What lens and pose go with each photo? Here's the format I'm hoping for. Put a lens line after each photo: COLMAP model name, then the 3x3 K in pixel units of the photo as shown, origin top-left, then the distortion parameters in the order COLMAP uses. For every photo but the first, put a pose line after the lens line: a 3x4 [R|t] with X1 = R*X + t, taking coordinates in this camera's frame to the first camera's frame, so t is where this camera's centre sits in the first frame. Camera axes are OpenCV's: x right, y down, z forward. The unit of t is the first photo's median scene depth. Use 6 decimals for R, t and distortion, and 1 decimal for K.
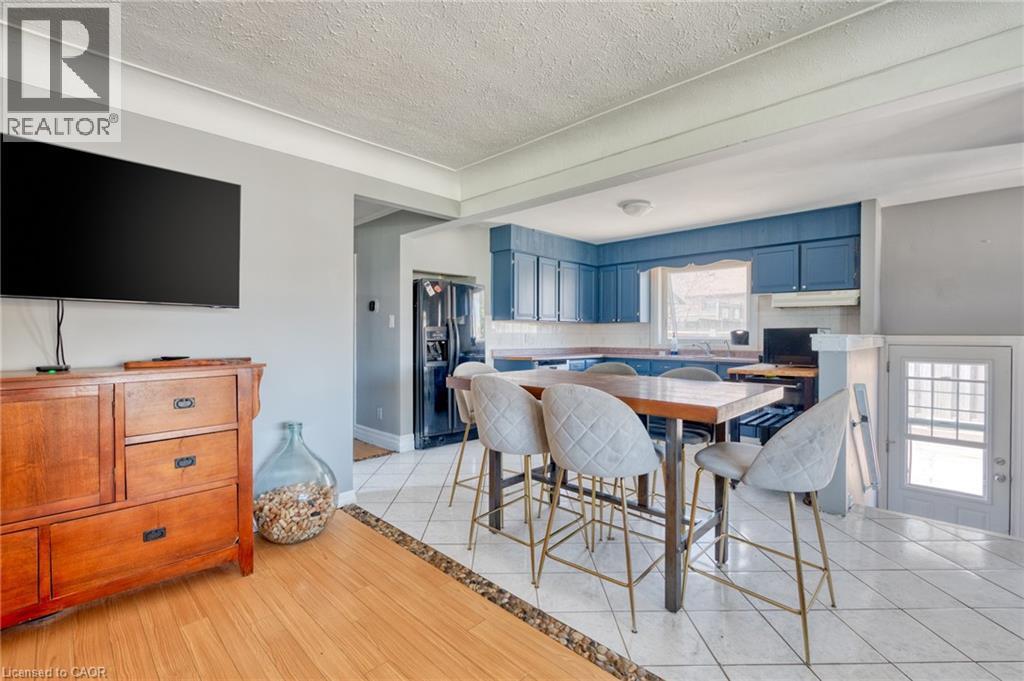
lens RADIAL K [[451.3, 0, 510.4], [0, 451.3, 335.4], [0, 0, 1]] dist [-0.008213, 0.002684]
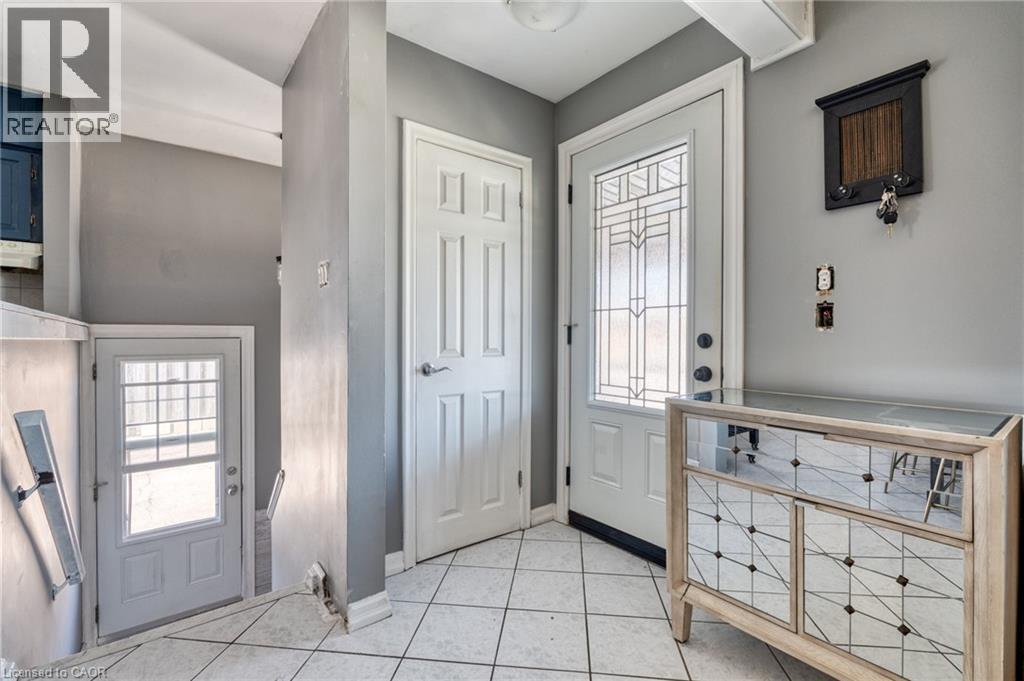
lens RADIAL K [[451.3, 0, 513.0], [0, 451.3, 341.0], [0, 0, 1]] dist [-0.008213, 0.002684]
pose [[0.121938, -0.010194, 0.992485, 0.243725], [0.007321, 0.999929, 0.009371, 0.021494], [-0.992511, 0.006123, 0.122004, 0.288168]]
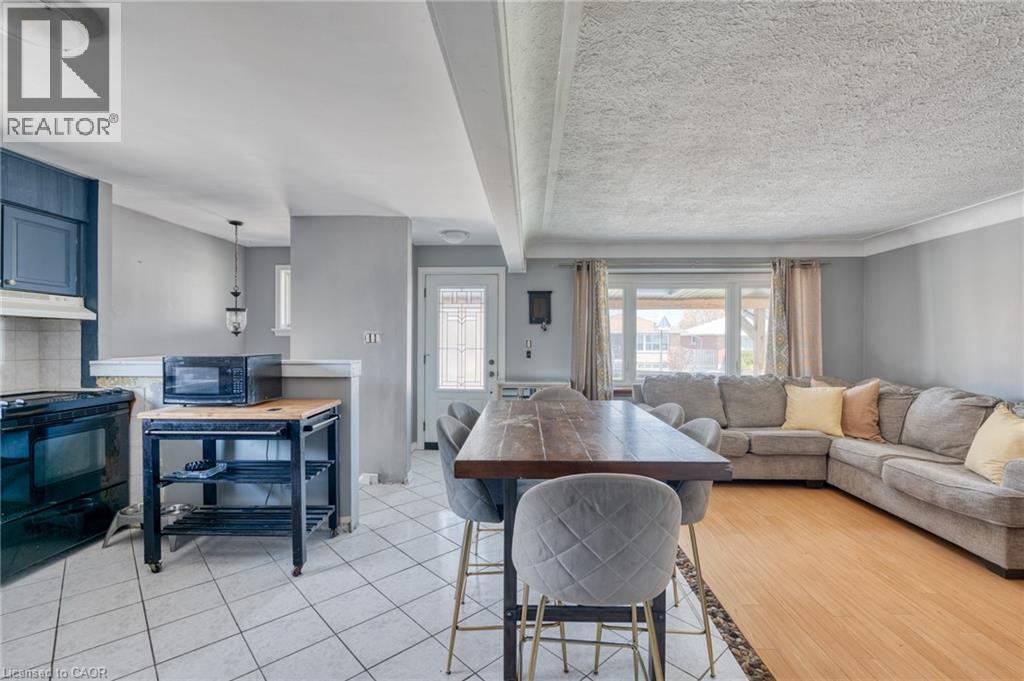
lens RADIAL K [[451.3, 0, 503.1], [0, 451.3, 342.5], [0, 0, 1]] dist [-0.008213, 0.002684]
pose [[-0.674006, -0.005827, 0.738703, -0.200563], [0.000935, 0.999961, 0.008741, -0.033811], [-0.738726, 0.006582, -0.673974, 0.925573]]
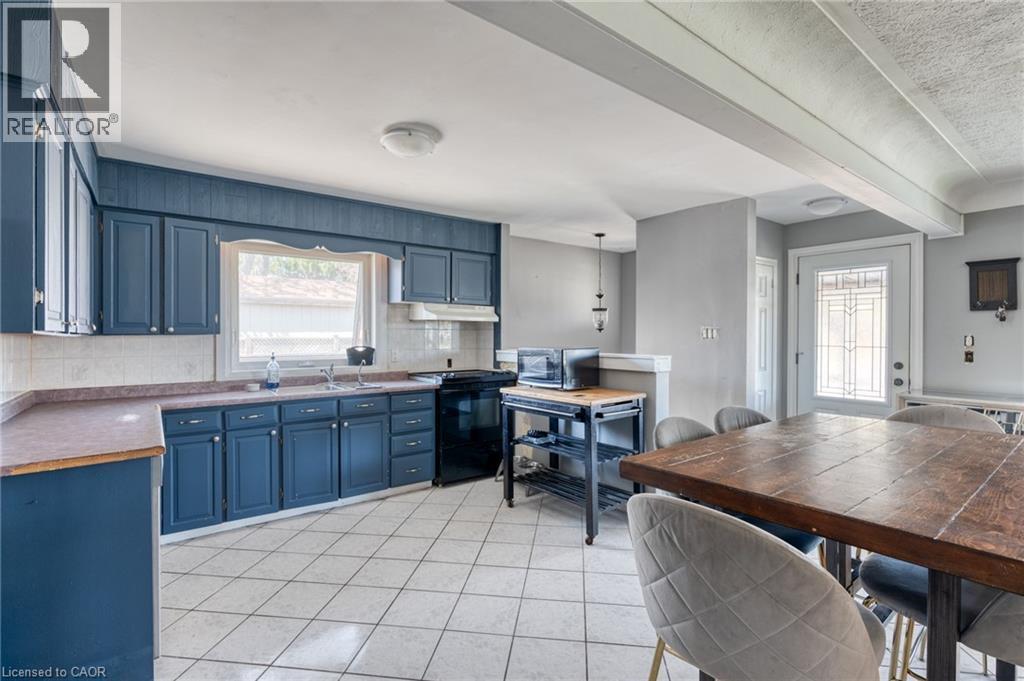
lens RADIAL K [[462.6, 0, 517.0], [0, 462.6, 339.1], [0, 0, 1]] dist [-0.000068, -0.000659]
pose [[0.119047, -0.009380, 0.992844, -0.266764], [0.003740, 0.999953, 0.008998, -0.033758], [-0.992882, 0.002642, 0.119076, 0.769185]]
